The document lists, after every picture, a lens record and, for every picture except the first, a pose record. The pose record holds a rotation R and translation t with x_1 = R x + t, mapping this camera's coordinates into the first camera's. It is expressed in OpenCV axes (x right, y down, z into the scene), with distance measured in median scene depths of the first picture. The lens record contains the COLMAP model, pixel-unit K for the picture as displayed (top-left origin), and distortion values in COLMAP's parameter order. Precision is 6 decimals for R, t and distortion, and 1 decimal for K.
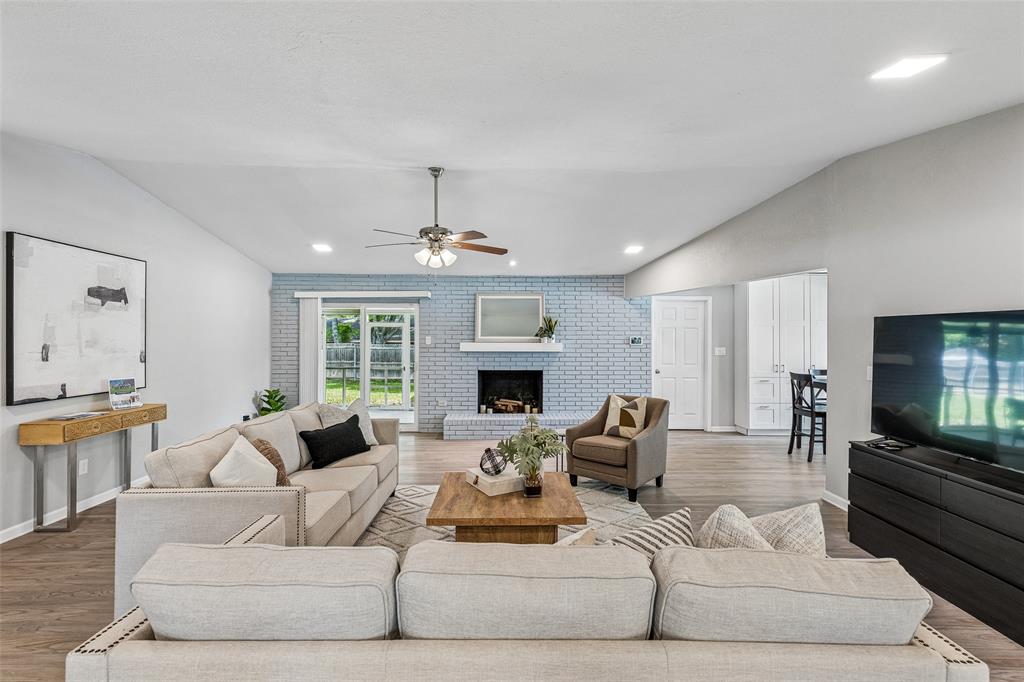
lens RADIAL K [[463.4, 0, 504.9], [0, 463.4, 333.5], [0, 0, 1]] dist [0.005712, -0.001639]
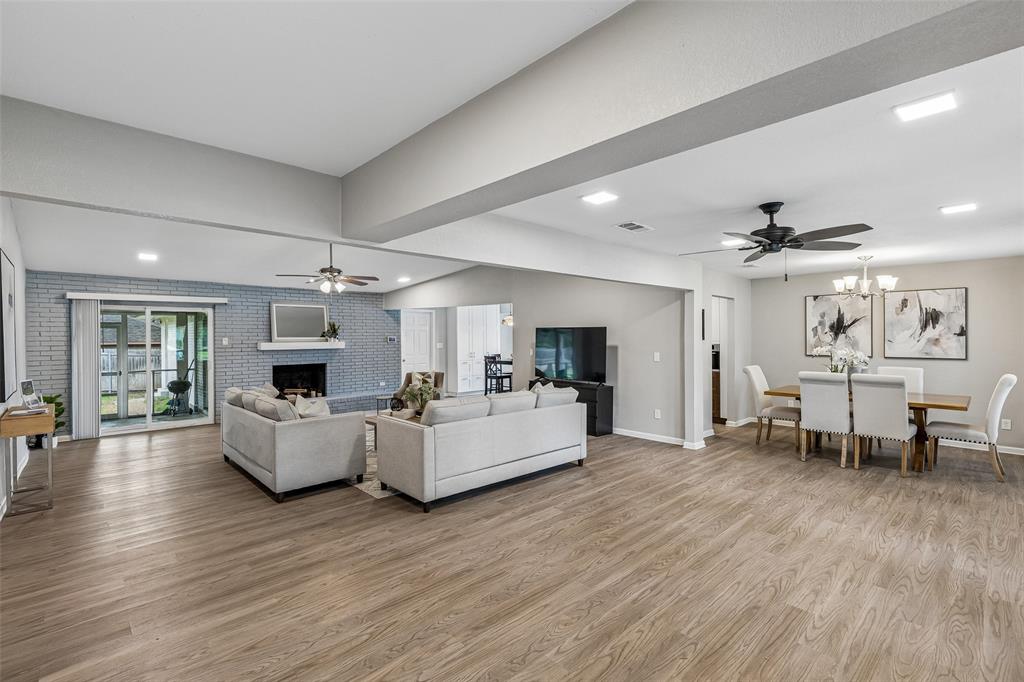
lens RADIAL K [[463.4, 0, 508.7], [0, 463.4, 336.0], [0, 0, 1]] dist [0.005712, -0.001639]
pose [[0.735387, -0.007738, 0.677603, -0.427456], [0.002568, 0.999959, 0.008632, -0.006452], [-0.677643, -0.004608, 0.735377, -0.303947]]
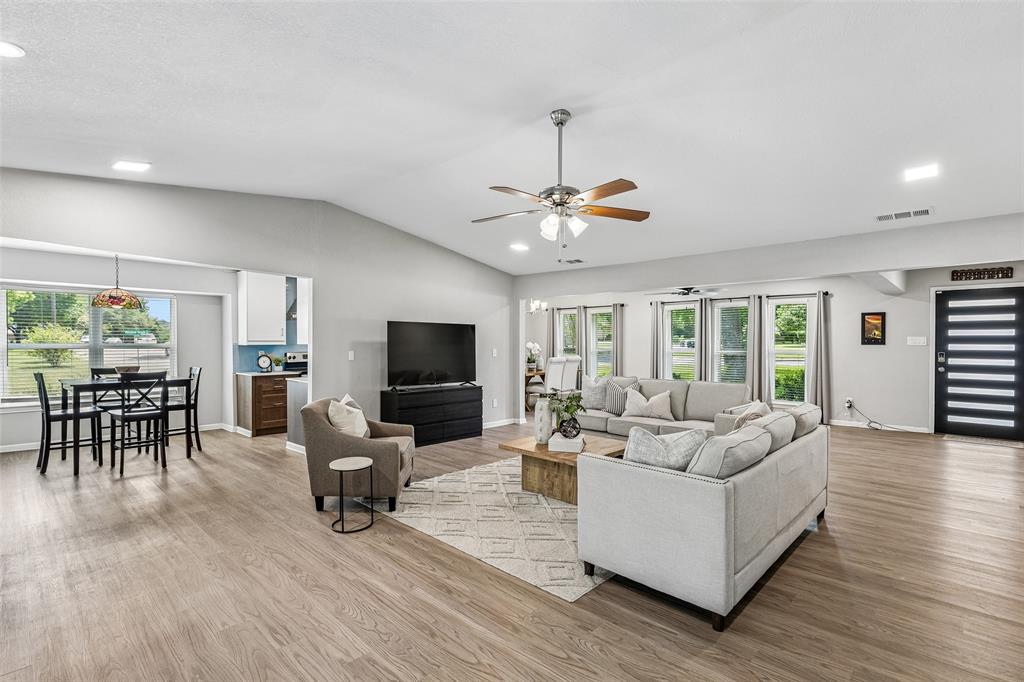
lens RADIAL K [[484.7, 0, 516.3], [0, 484.7, 338.1], [0, 0, 1]] dist [-0.003332, 0.001086]
pose [[-0.718029, -0.001174, 0.696012, -0.376529], [-0.009509, 0.999922, -0.008123, 0.018397], [-0.695948, -0.012451, -0.717984, 0.912731]]
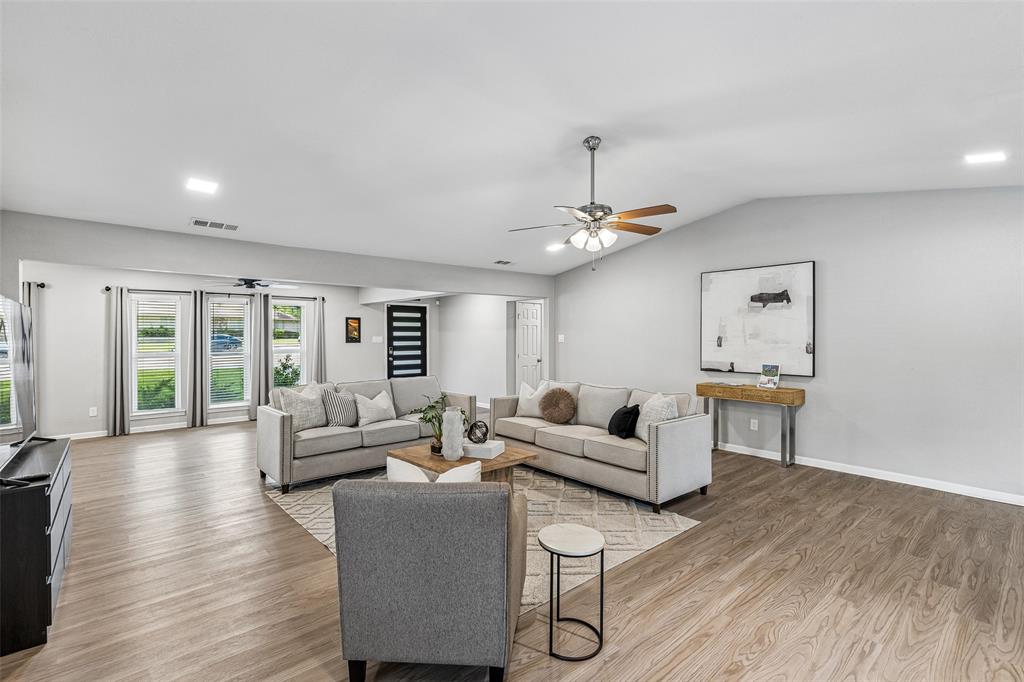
lens RADIAL K [[463.4, 0, 504.5], [0, 463.4, 337.9], [0, 0, 1]] dist [0.005712, -0.001639]
pose [[-0.774217, 0.001853, -0.632918, 0.300564], [0.008697, 0.999932, -0.007711, 0.017235], [0.632861, -0.011474, -0.774181, 0.876799]]
